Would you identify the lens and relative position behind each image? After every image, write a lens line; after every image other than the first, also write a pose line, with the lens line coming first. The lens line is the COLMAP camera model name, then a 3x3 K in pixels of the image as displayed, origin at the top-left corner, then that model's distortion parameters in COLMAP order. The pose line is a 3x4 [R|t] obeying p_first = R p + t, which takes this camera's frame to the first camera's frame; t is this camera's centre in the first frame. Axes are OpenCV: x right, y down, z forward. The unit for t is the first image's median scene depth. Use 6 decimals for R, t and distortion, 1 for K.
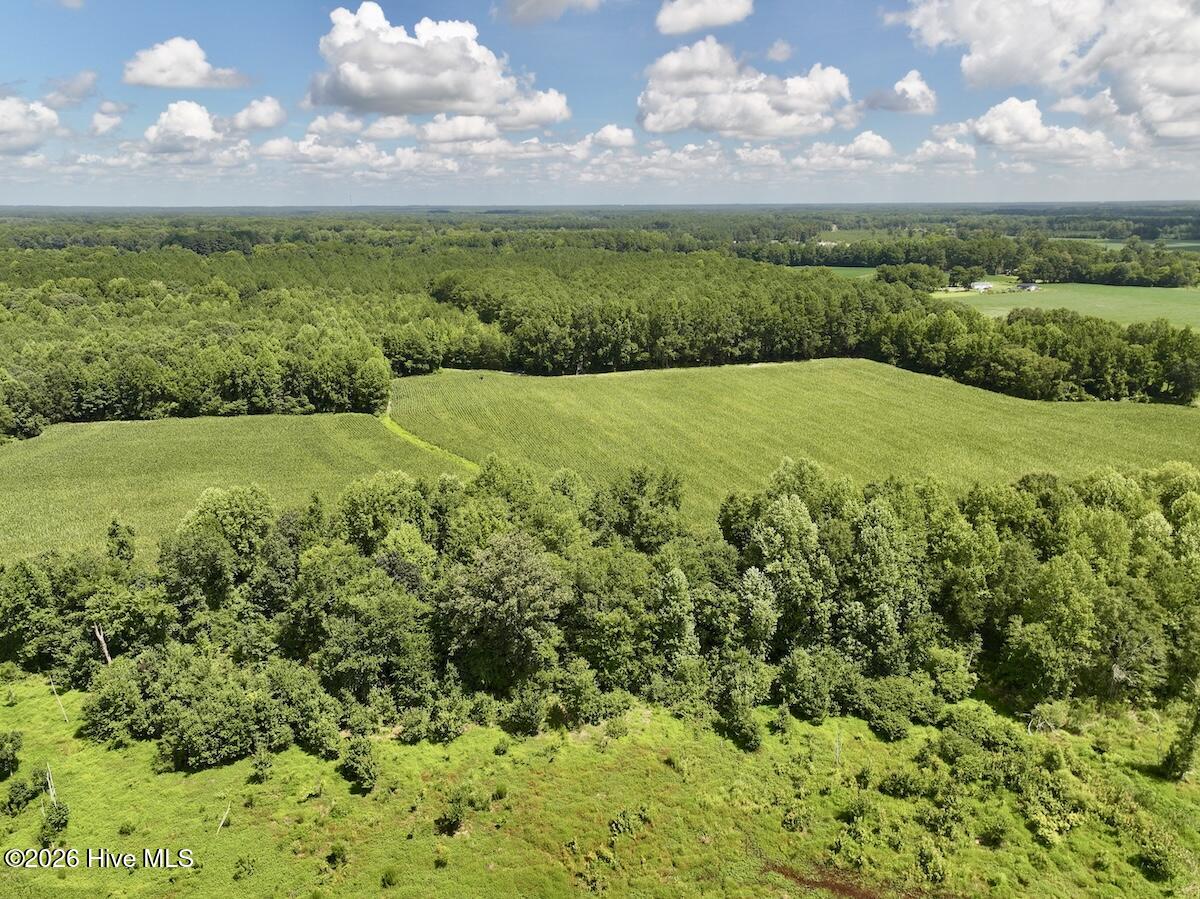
lens RADIAL K [[844.5, 0, 600.0], [0, 844.5, 449.5], [0, 0, 1]] dist [-0.001683, 0.019099]
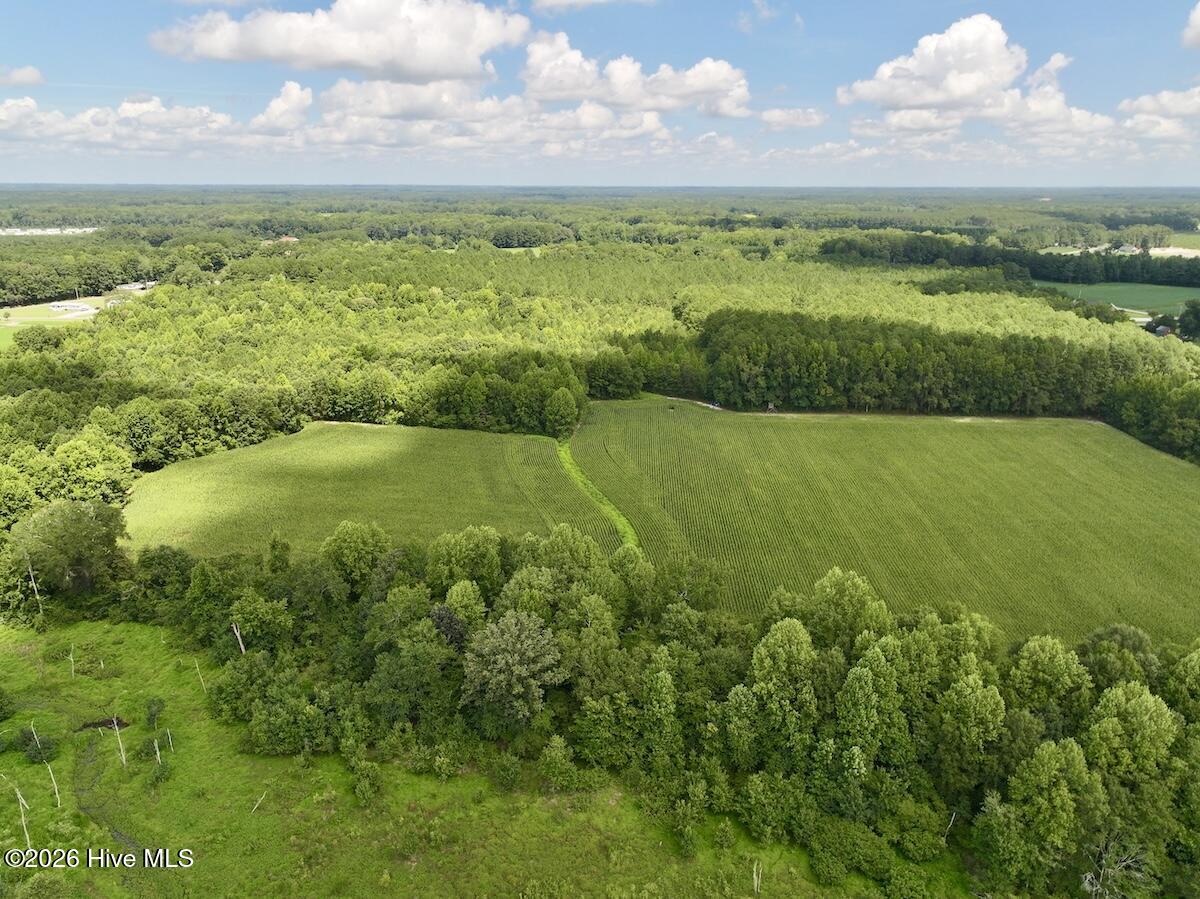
lens RADIAL K [[844.5, 0, 600.0], [0, 844.5, 449.5], [0, 0, 1]] dist [-0.001683, 0.019099]
pose [[0.936233, 0.112529, -0.332873, 0.127125], [-0.105145, 0.993645, 0.040177, -0.065191], [0.335279, -0.002615, 0.942115, -0.017886]]
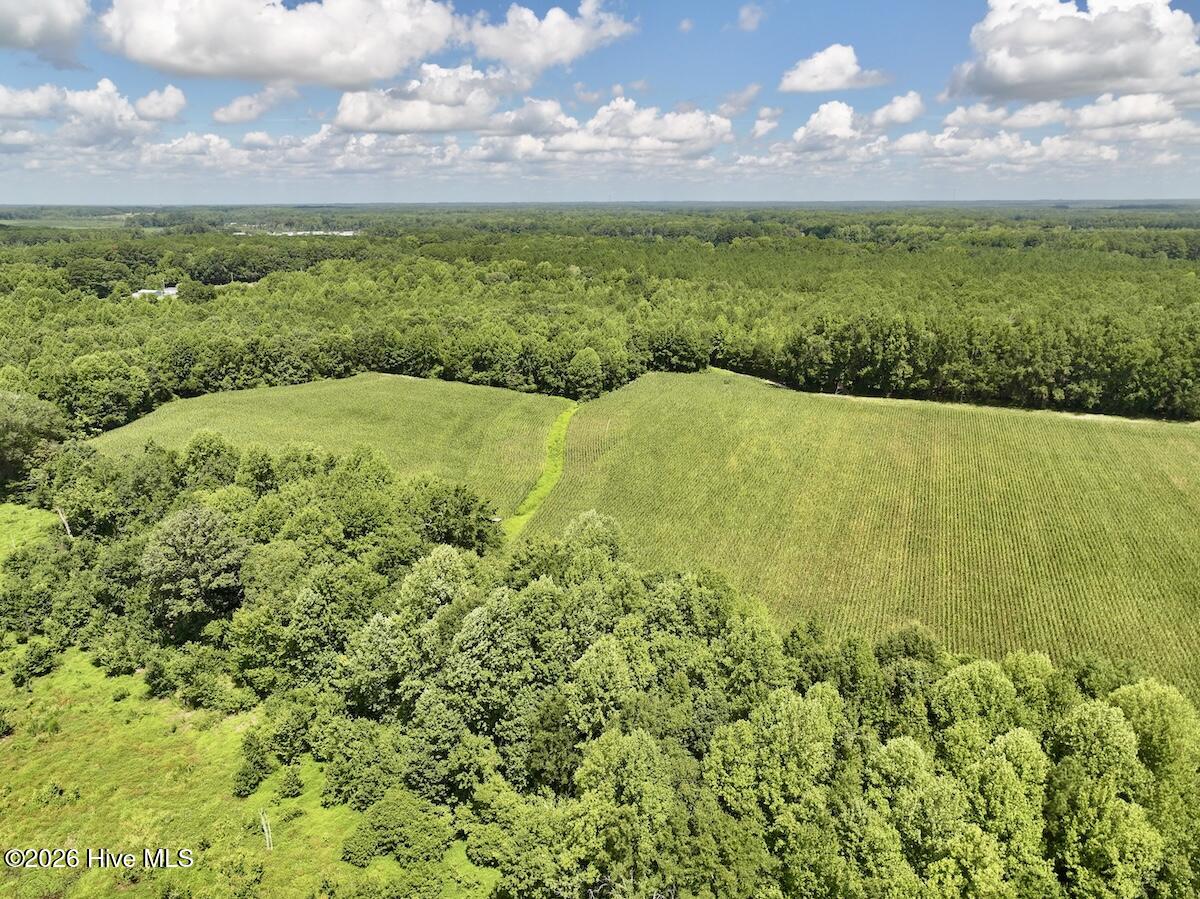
lens RADIAL K [[844.5, 0, 600.0], [0, 844.5, 449.5], [0, 0, 1]] dist [-0.001683, 0.019099]
pose [[0.775290, 0.179772, -0.605481, 0.325558], [-0.176309, 0.982130, 0.065846, -0.047483], [0.606499, 0.055701, 0.793131, 0.164512]]
